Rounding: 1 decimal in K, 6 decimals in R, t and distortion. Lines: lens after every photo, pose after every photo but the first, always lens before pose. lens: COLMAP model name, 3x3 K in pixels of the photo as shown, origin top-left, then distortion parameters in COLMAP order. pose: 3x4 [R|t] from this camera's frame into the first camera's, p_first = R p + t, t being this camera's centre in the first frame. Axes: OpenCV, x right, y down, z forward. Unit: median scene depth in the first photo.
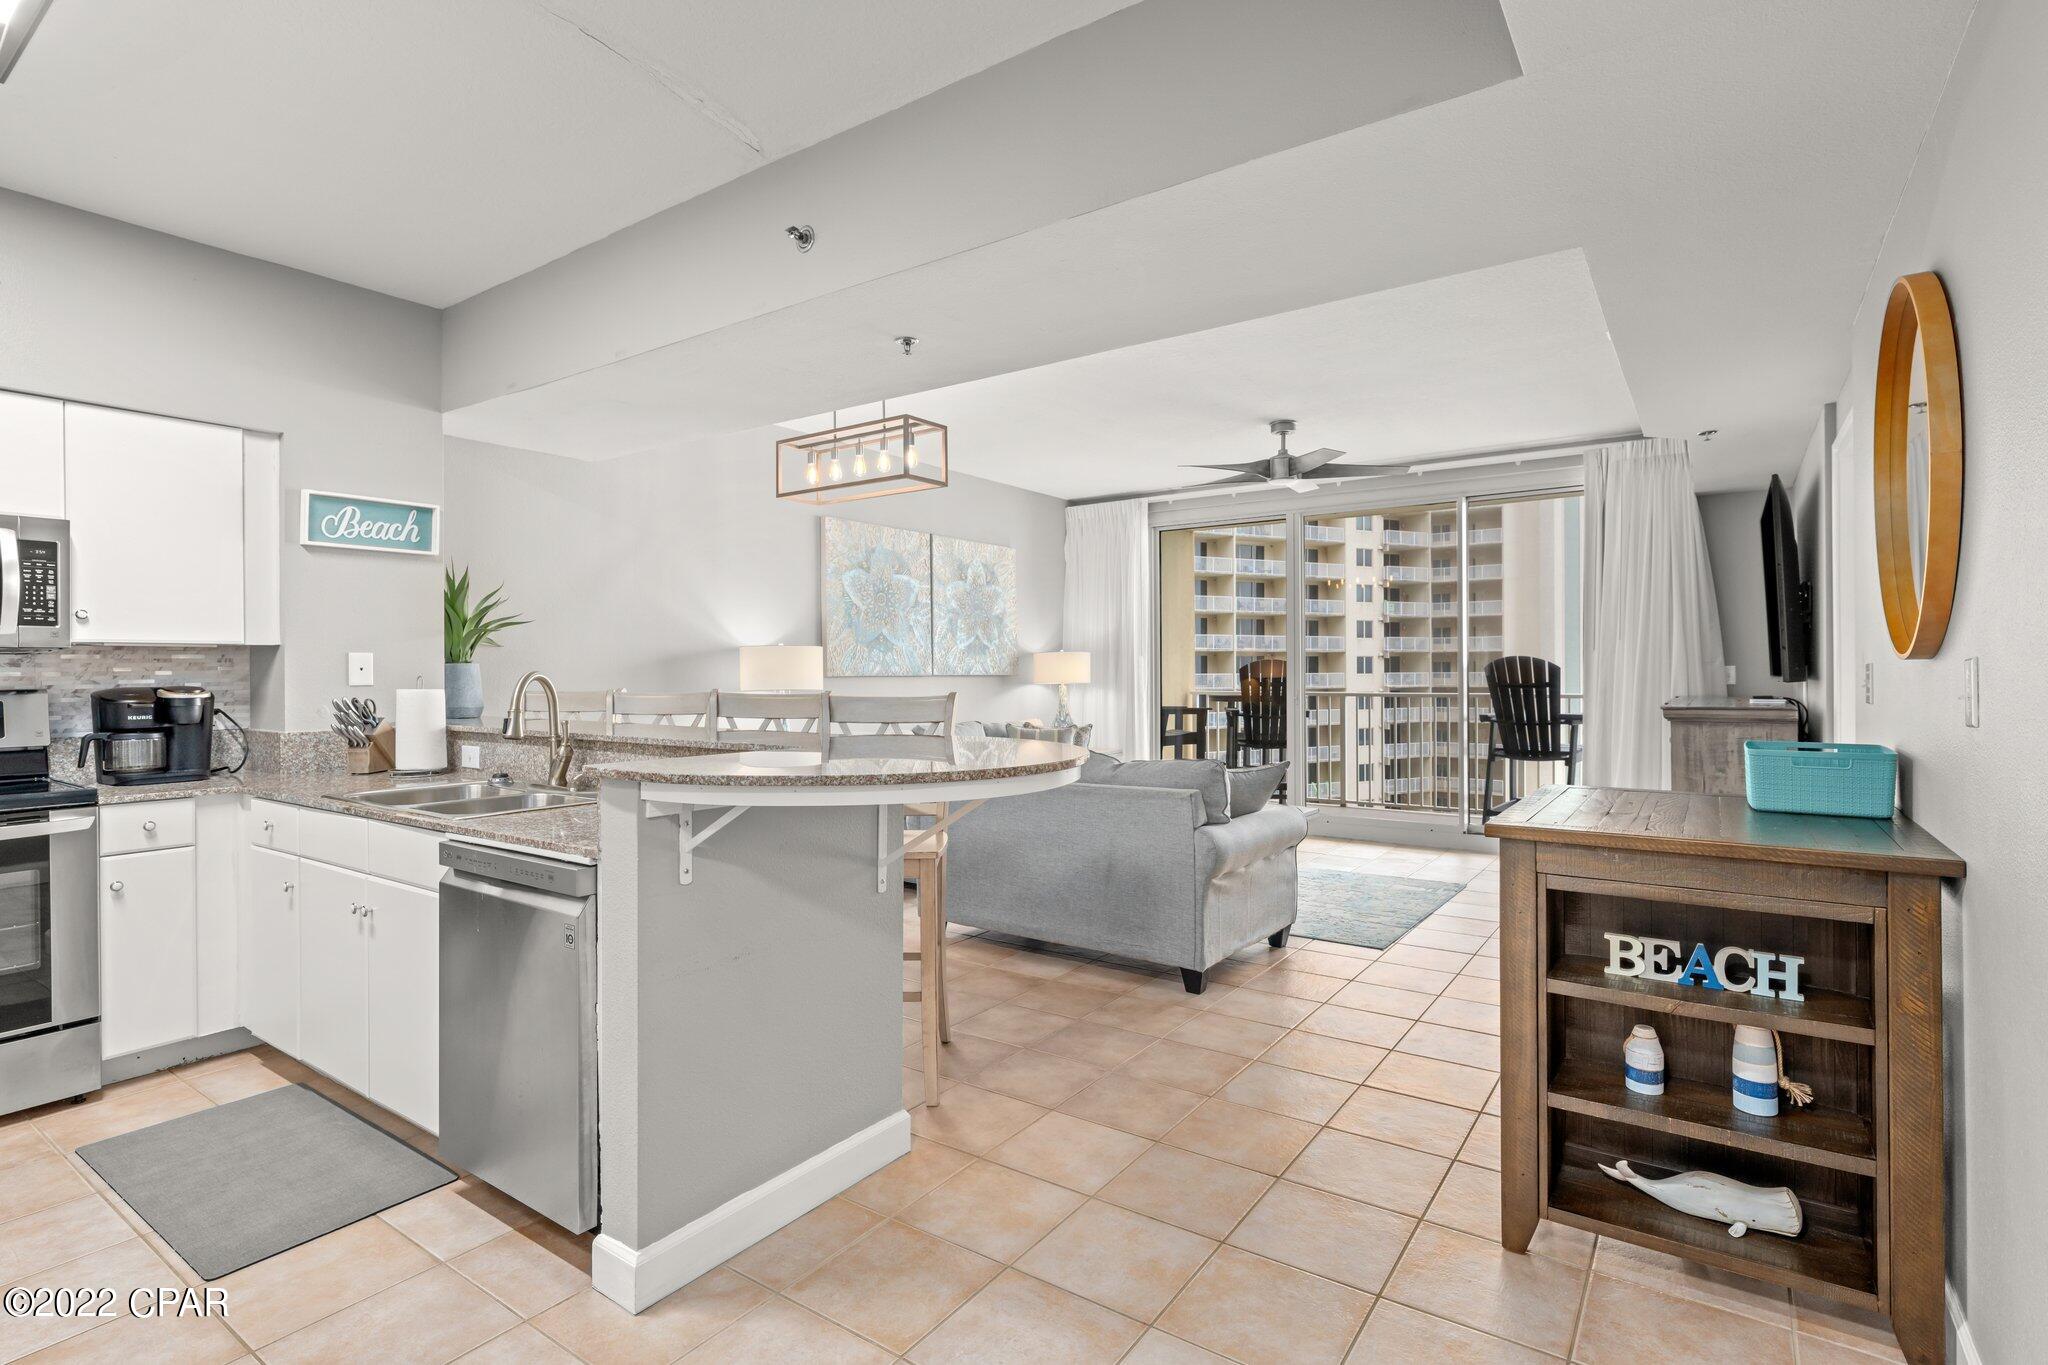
lens RADIAL K [[1008.3, 0, 1018.1], [0, 1008.3, 656.6], [0, 0, 1]] dist [0.000880, 0.000064]
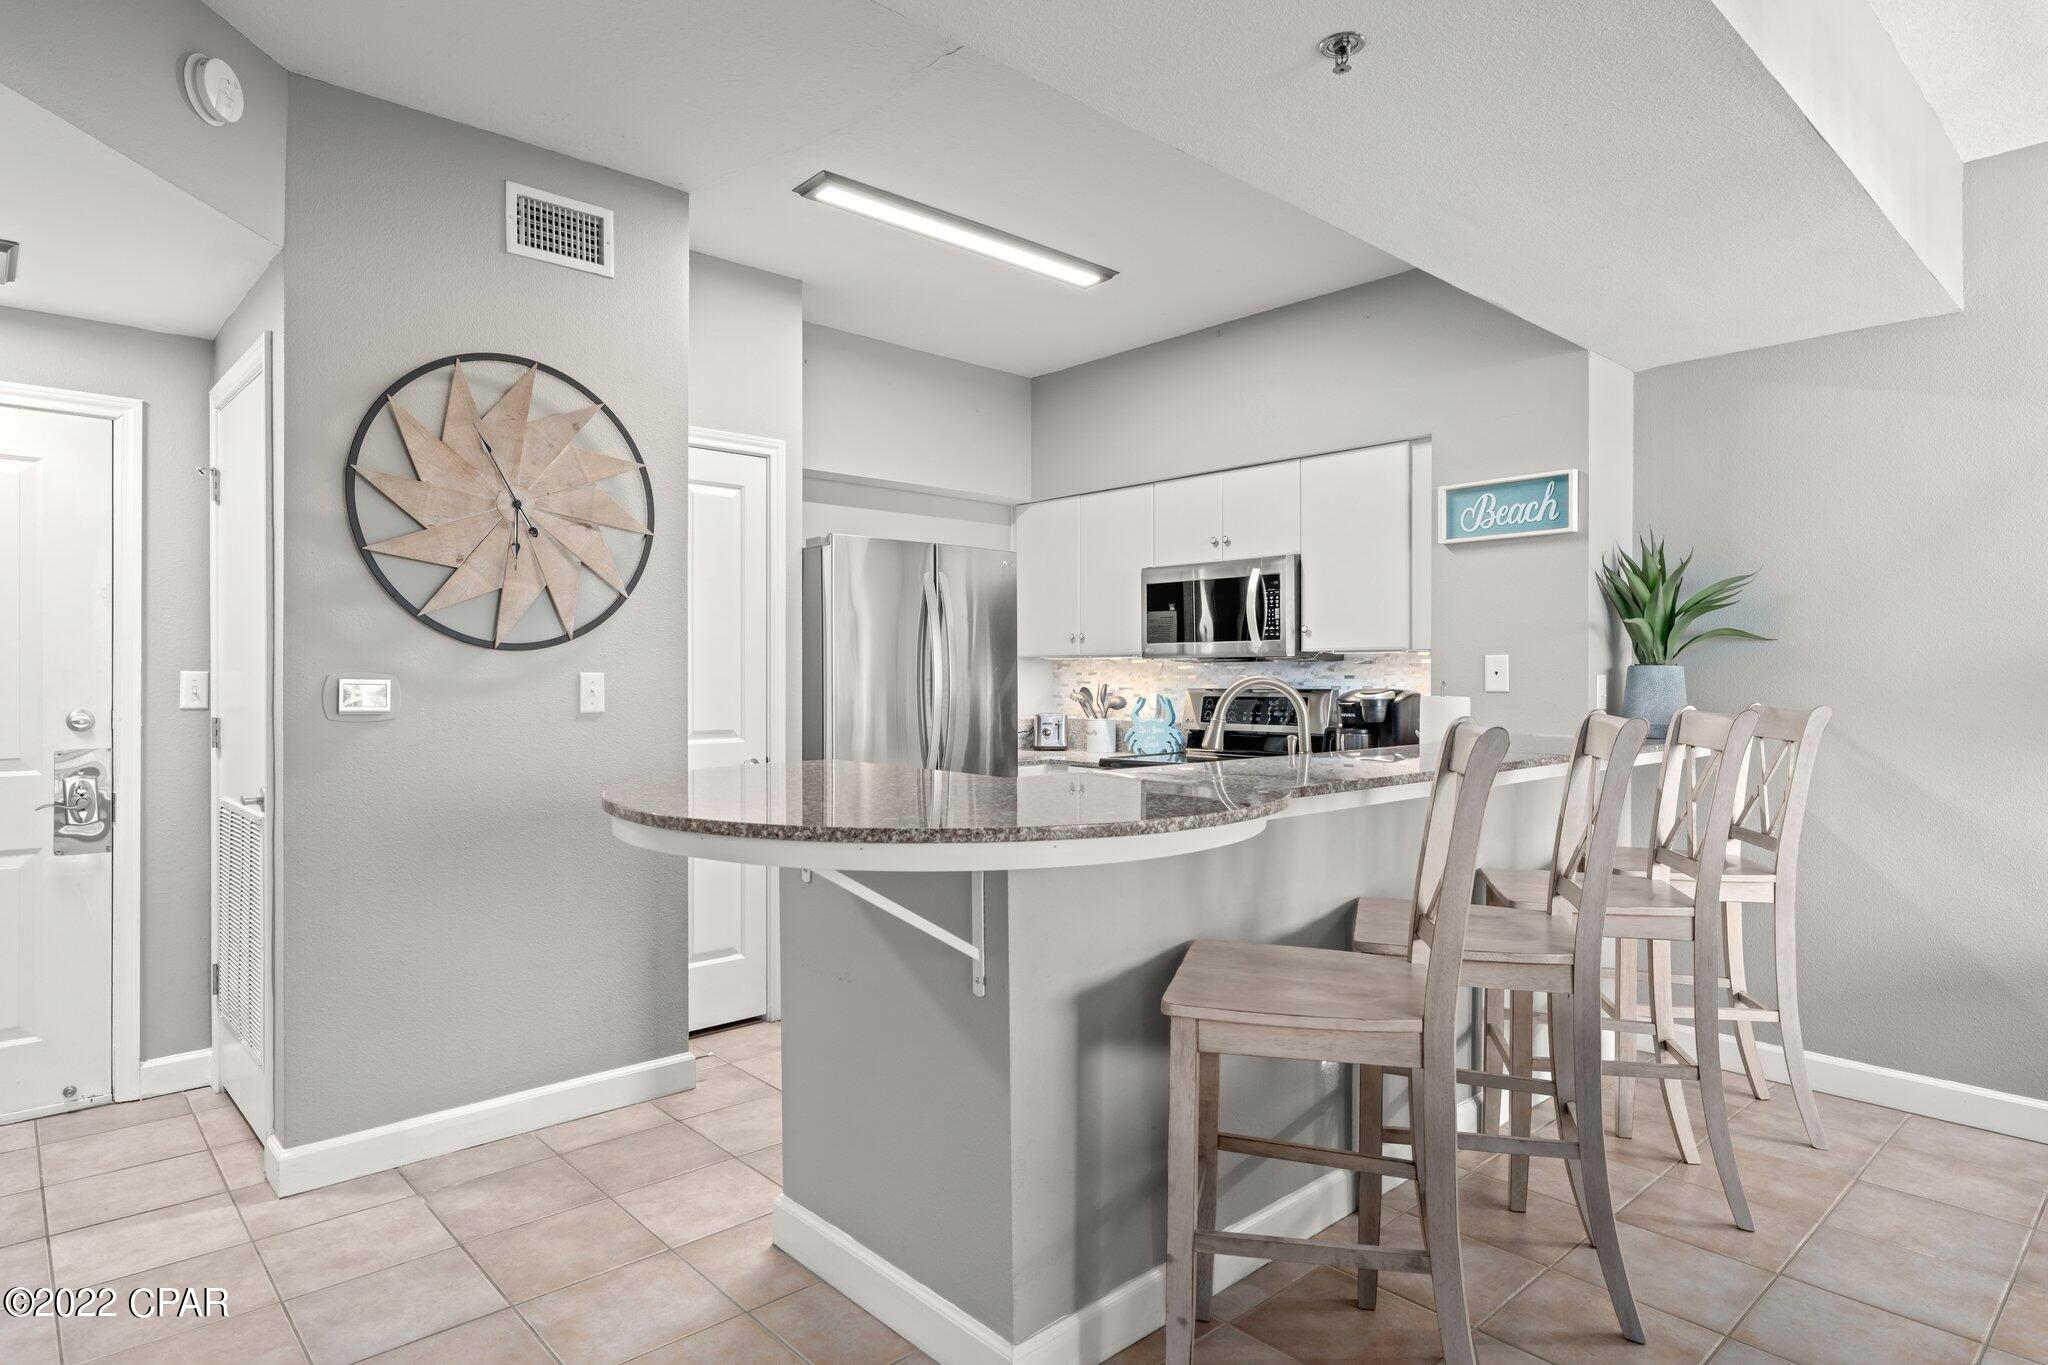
lens RADIAL K [[1131.0, 0, 1024.0], [0, 1131.0, 682.5], [0, 0, 1]] dist [0.021487, -0.000189]
pose [[-0.205851, 0.009940, -0.978533, 0.234254], [0.014076, 0.999875, 0.007196, 0.004101], [0.978482, -0.012292, -0.205966, 0.445569]]
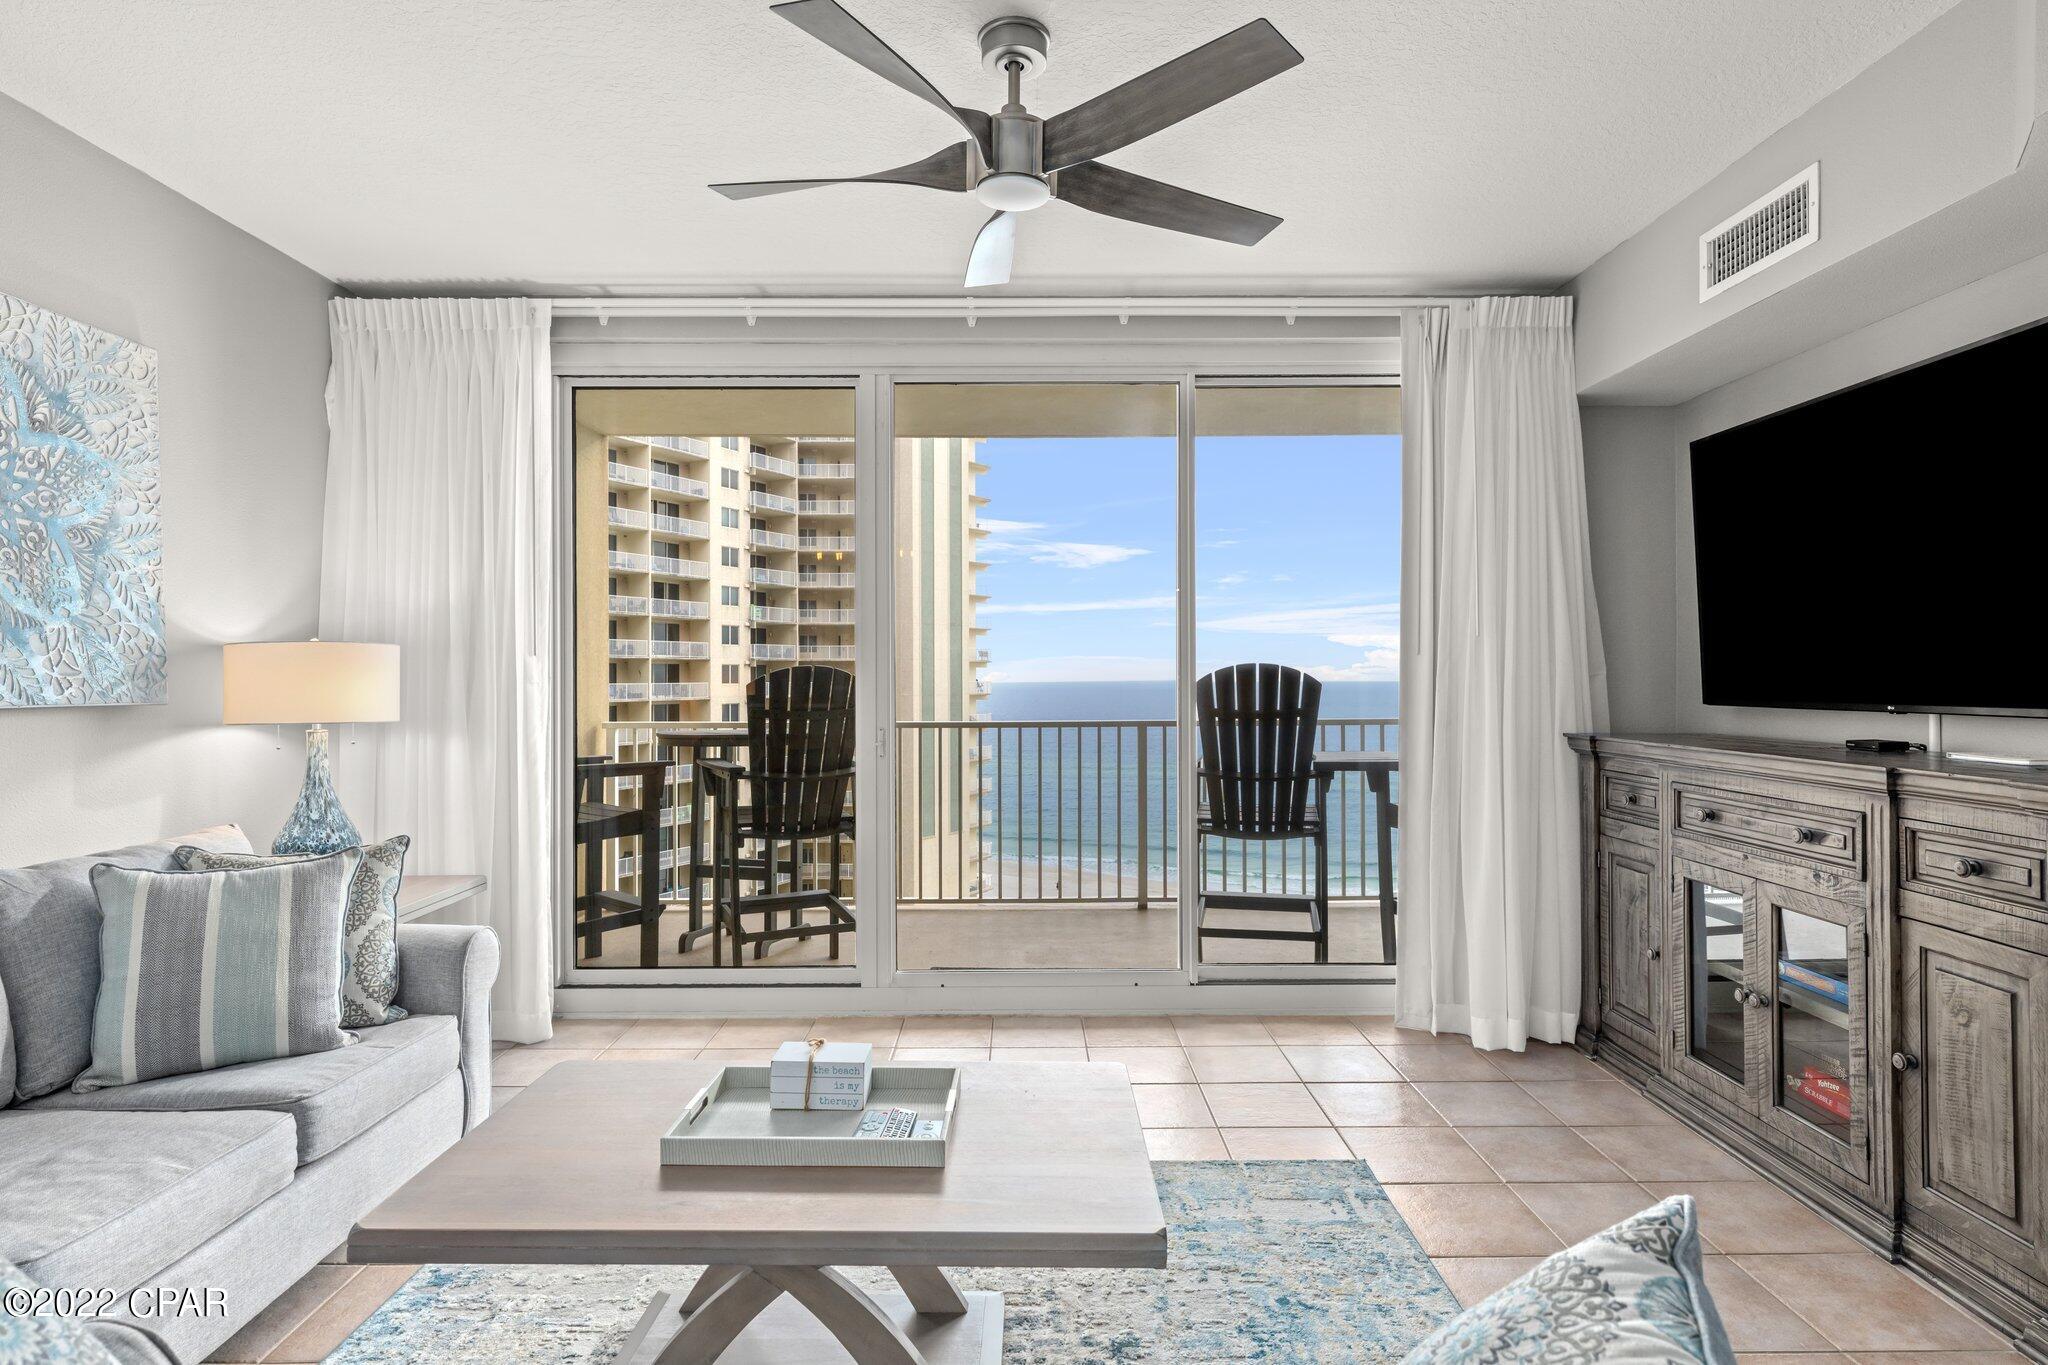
lens RADIAL K [[1051.1, 0, 1027.5], [0, 1051.1, 673.1], [0, 0, 1]] dist [0.003235, 0.000541]
pose [[0.810824, 0.004423, 0.585274, 0.033066], [-0.009006, 0.999947, 0.004919, 0.002923], [-0.585221, -0.009259, 0.810821, 0.589901]]
